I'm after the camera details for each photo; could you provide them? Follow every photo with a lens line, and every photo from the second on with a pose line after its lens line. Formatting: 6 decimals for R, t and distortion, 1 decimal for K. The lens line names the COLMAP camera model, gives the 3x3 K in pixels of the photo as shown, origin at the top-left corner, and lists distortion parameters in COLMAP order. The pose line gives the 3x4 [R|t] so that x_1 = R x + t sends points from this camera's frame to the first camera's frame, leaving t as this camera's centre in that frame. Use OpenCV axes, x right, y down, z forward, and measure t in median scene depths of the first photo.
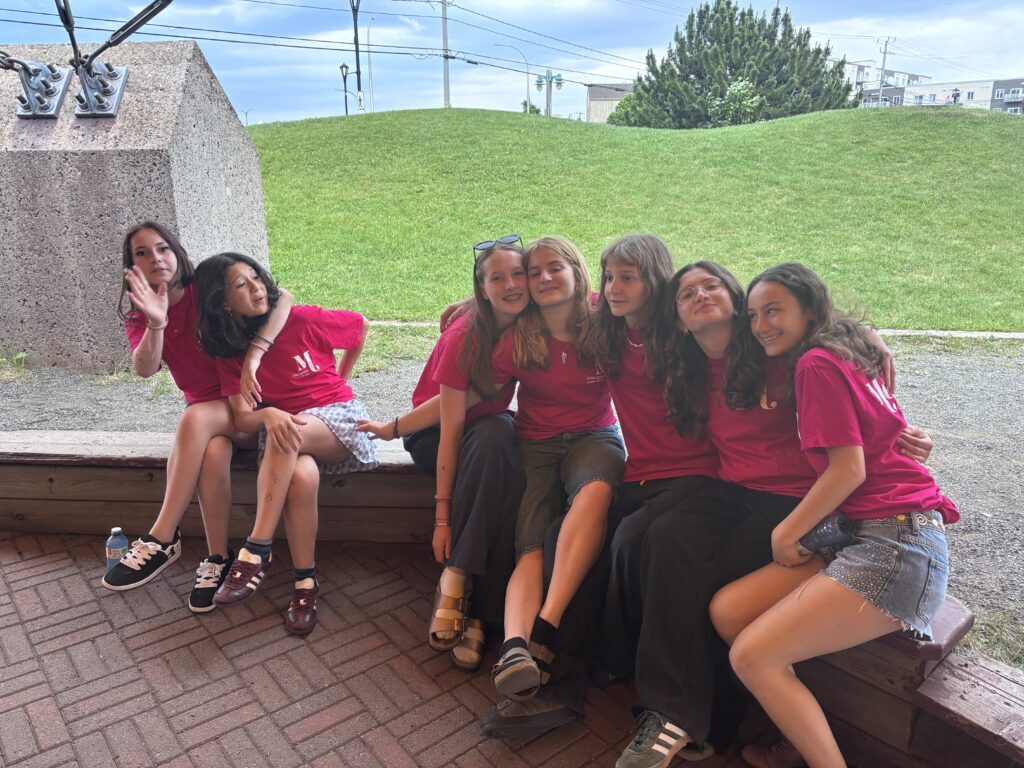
lens RADIAL K [[785.2, 0, 512.7], [0, 785.2, 384.8], [0, 0, 1]] dist [0.037755, -0.017833]
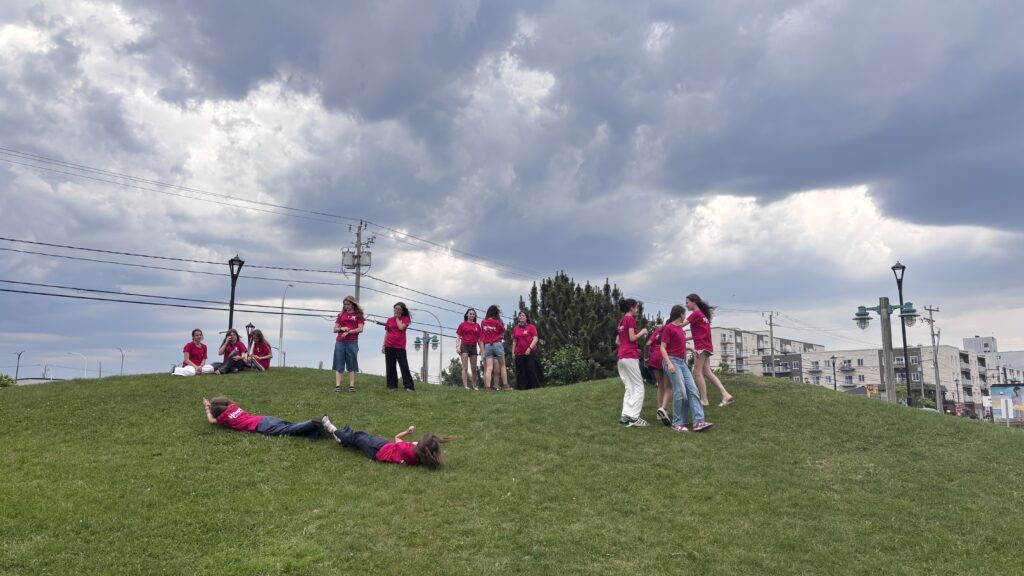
lens RADIAL K [[778.8, 0, 517.9], [0, 778.8, 278.4], [0, 0, 1]] dist [0.044298, -0.065278]
pose [[0.997185, 0.022877, 0.071410, 0.543755], [0.010308, 0.901465, -0.432729, -0.080473], [-0.074273, 0.432247, 0.898691, 0.173427]]
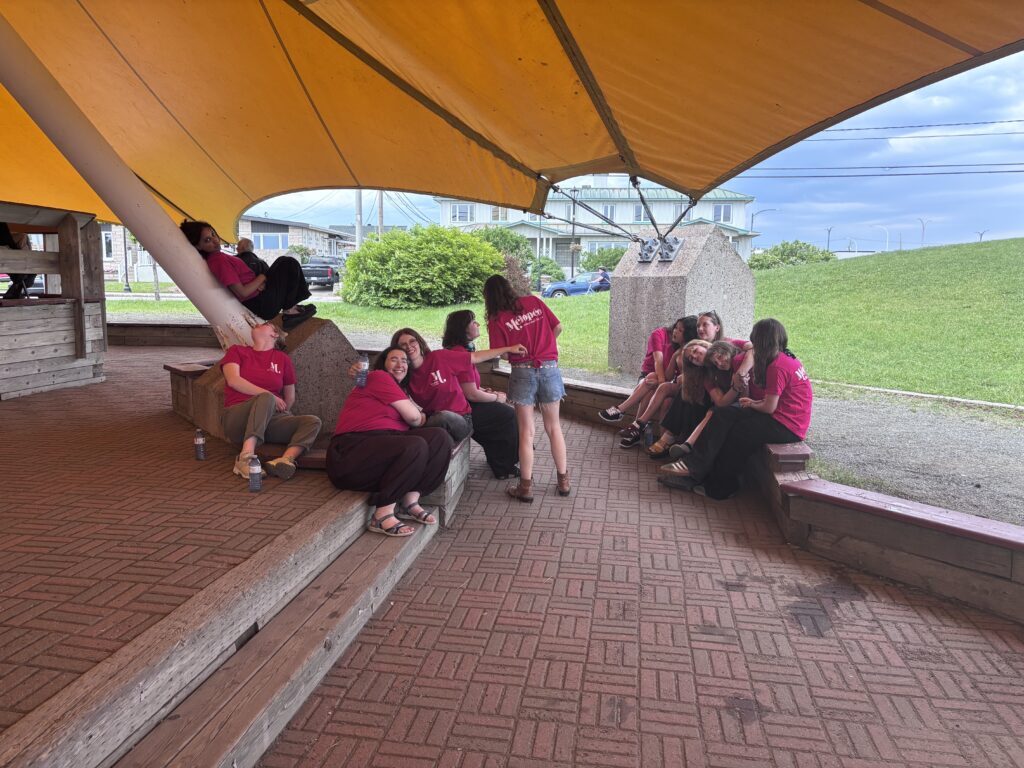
lens RADIAL K [[785.2, 0, 505.9], [0, 785.2, 381.2], [0, 0, 1]] dist [0.037755, -0.017833]
pose [[0.648618, 0.109244, -0.753233, 0.824281], [-0.218752, 0.974647, -0.047014, 0.170886], [0.729000, 0.195265, 0.656072, -0.638829]]
